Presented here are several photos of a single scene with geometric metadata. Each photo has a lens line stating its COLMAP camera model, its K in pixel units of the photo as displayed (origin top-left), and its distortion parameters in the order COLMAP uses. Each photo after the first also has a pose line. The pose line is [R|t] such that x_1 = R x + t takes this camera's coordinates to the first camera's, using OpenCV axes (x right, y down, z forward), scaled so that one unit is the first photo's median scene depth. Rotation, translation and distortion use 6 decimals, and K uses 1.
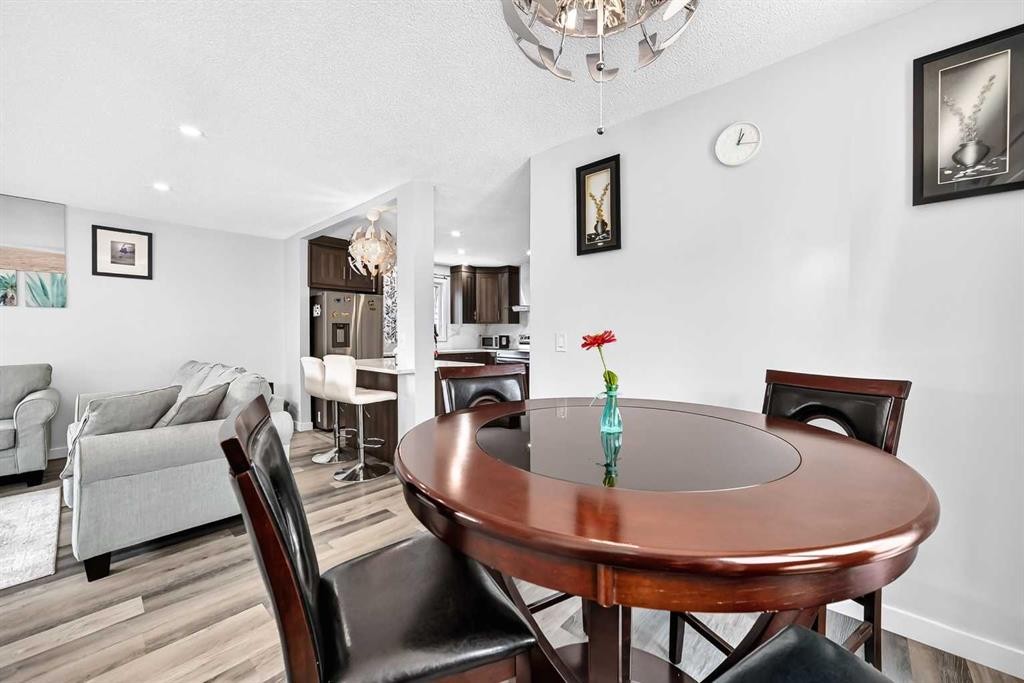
lens RADIAL K [[392.9, 0, 514.3], [0, 392.9, 337.1], [0, 0, 1]] dist [-0.016620, 0.003284]
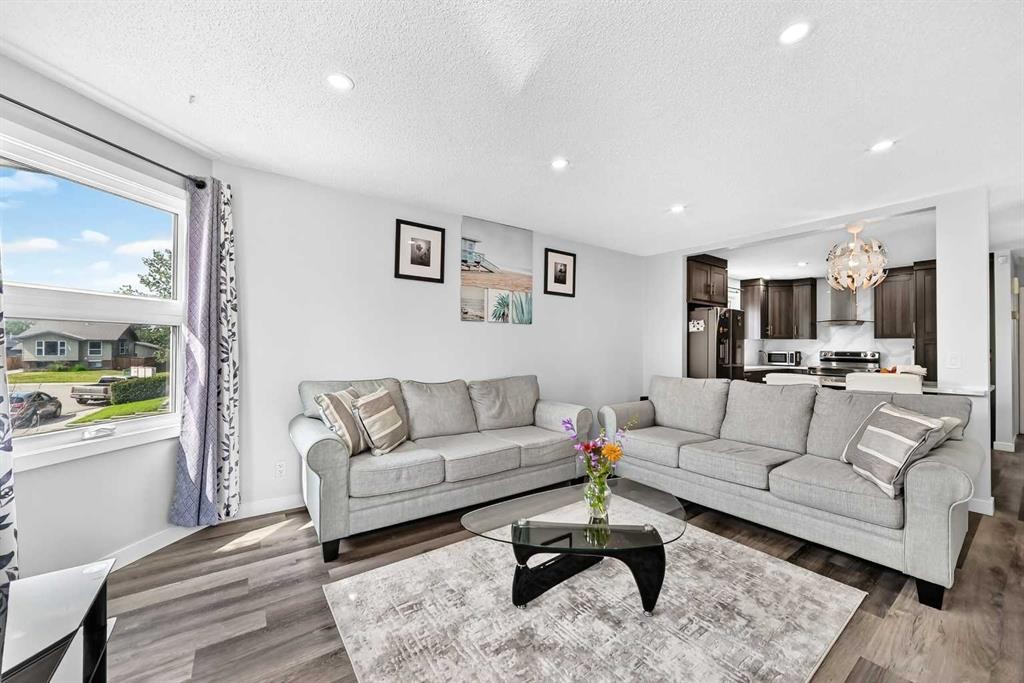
lens RADIAL K [[392.9, 0, 519.9], [0, 392.9, 343.0], [0, 0, 1]] dist [-0.016620, 0.003284]
pose [[0.977244, 0.009453, -0.211908, -0.882814], [-0.012900, 0.999806, -0.014890, -0.003943], [0.211726, 0.017285, 0.977176, -0.093942]]
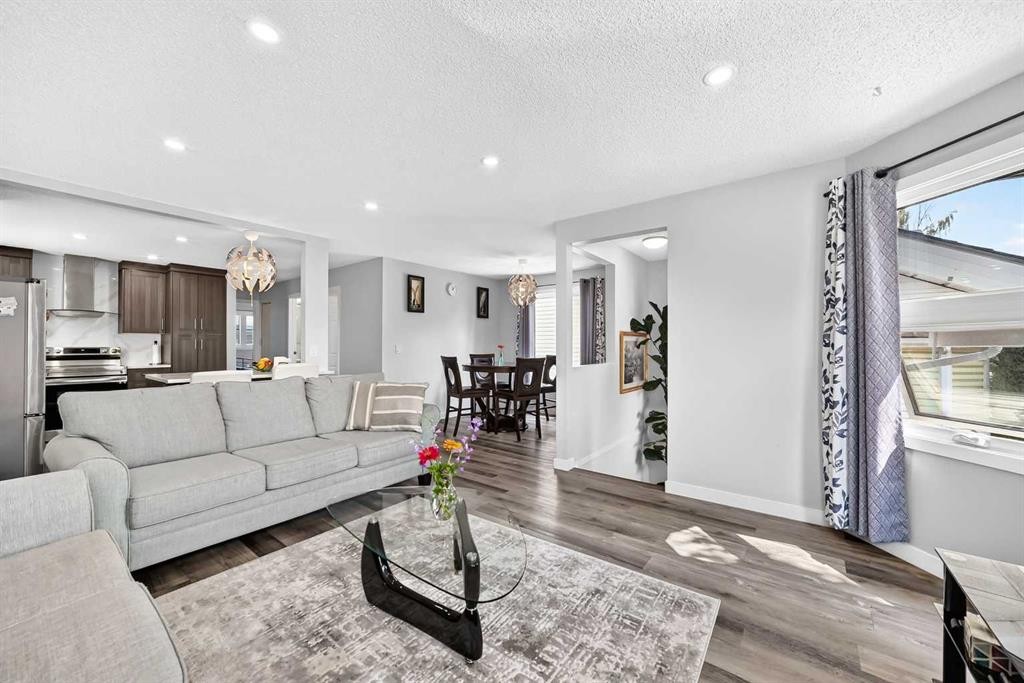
lens RADIAL K [[392.9, 0, 511.3], [0, 392.9, 339.6], [0, 0, 1]] dist [-0.016620, 0.003284]
pose [[-0.079329, 0.010580, 0.996792, -1.373645], [0.009834, 0.999903, -0.009831, -0.008777], [-0.996800, 0.009023, -0.079425, 0.361230]]
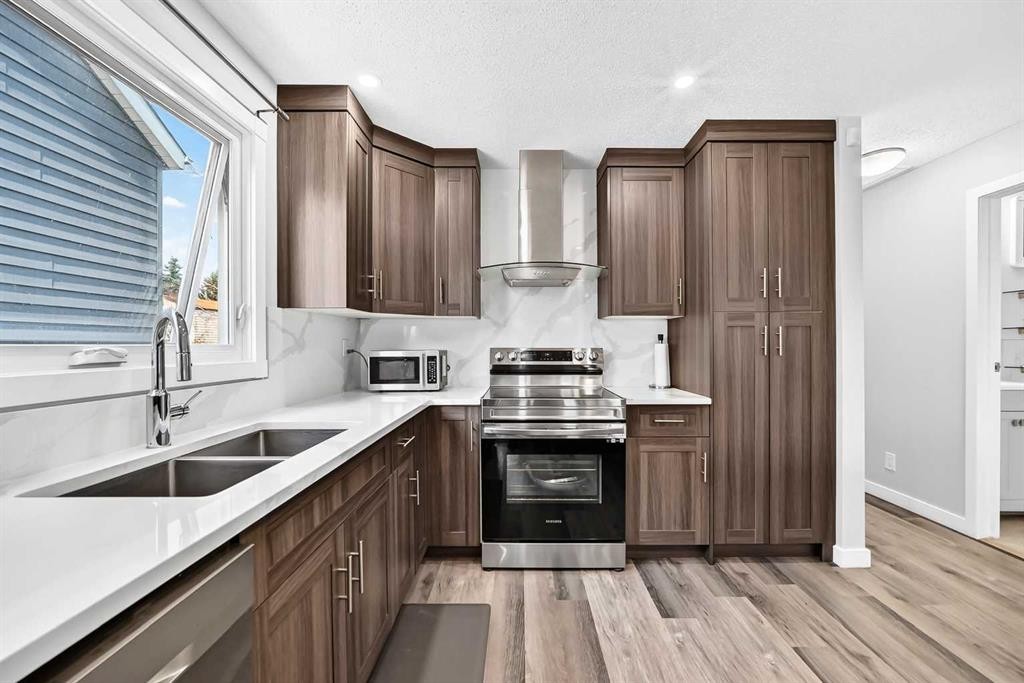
lens RADIAL K [[392.9, 0, 505.2], [0, 392.9, 345.7], [0, 0, 1]] dist [-0.016620, 0.003284]
pose [[0.763441, -0.002338, 0.645873, -0.389270], [0.006722, 0.999968, -0.004326, -0.011814], [-0.645842, 0.007644, 0.763432, 1.284211]]
